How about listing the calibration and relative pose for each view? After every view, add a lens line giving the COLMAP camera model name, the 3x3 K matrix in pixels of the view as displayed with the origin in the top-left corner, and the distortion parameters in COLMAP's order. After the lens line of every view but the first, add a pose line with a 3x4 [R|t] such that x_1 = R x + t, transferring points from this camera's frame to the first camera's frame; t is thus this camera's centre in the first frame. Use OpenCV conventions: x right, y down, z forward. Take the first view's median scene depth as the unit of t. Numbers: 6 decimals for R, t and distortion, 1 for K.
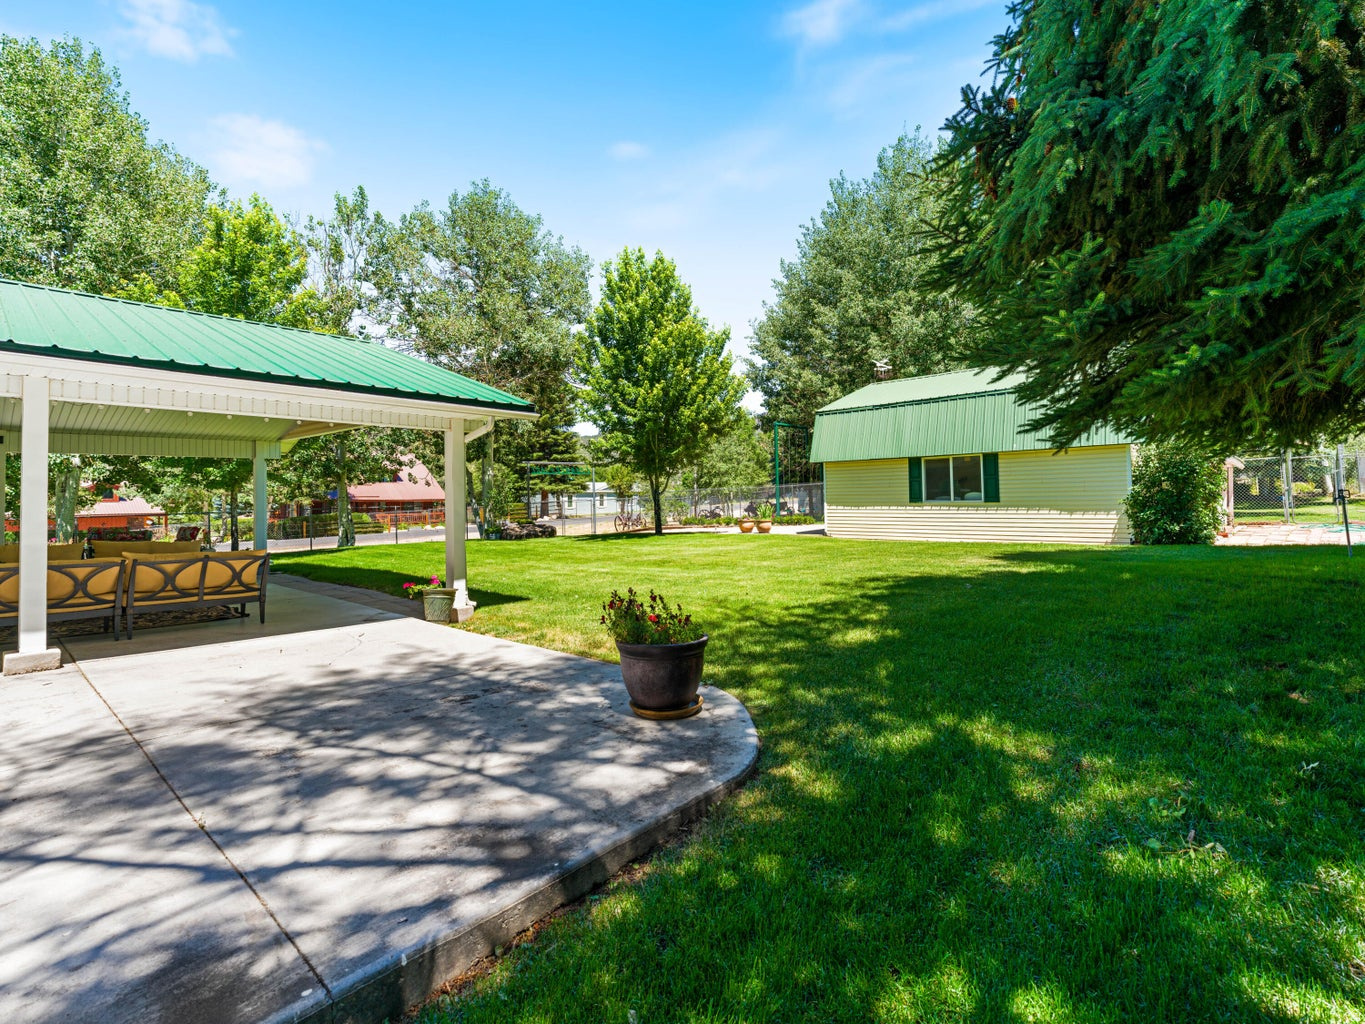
lens RADIAL K [[646.4, 0, 680.1], [0, 646.4, 484.2], [0, 0, 1]] dist [0.001243, -0.000014]
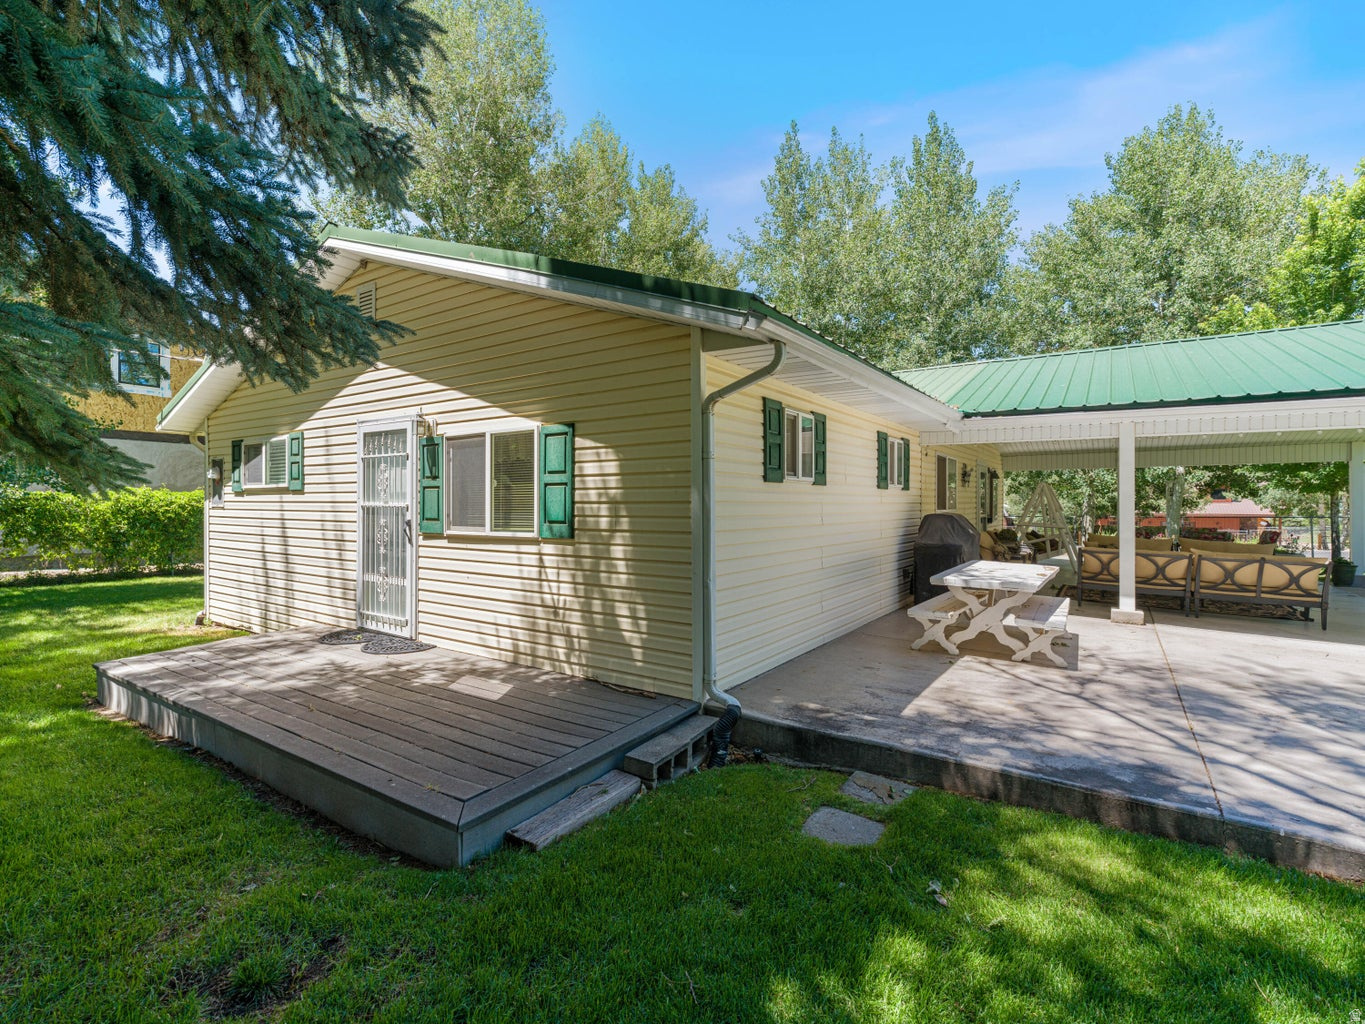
lens RADIAL K [[646.4, 0, 680.1], [0, 646.4, 484.2], [0, 0, 1]] dist [0.001243, -0.000014]
pose [[0.138728, -0.013152, -0.990243, 0.254605], [0.015751, 0.999815, -0.011072, -0.022643], [0.990205, -0.014061, 0.138910, -0.166639]]
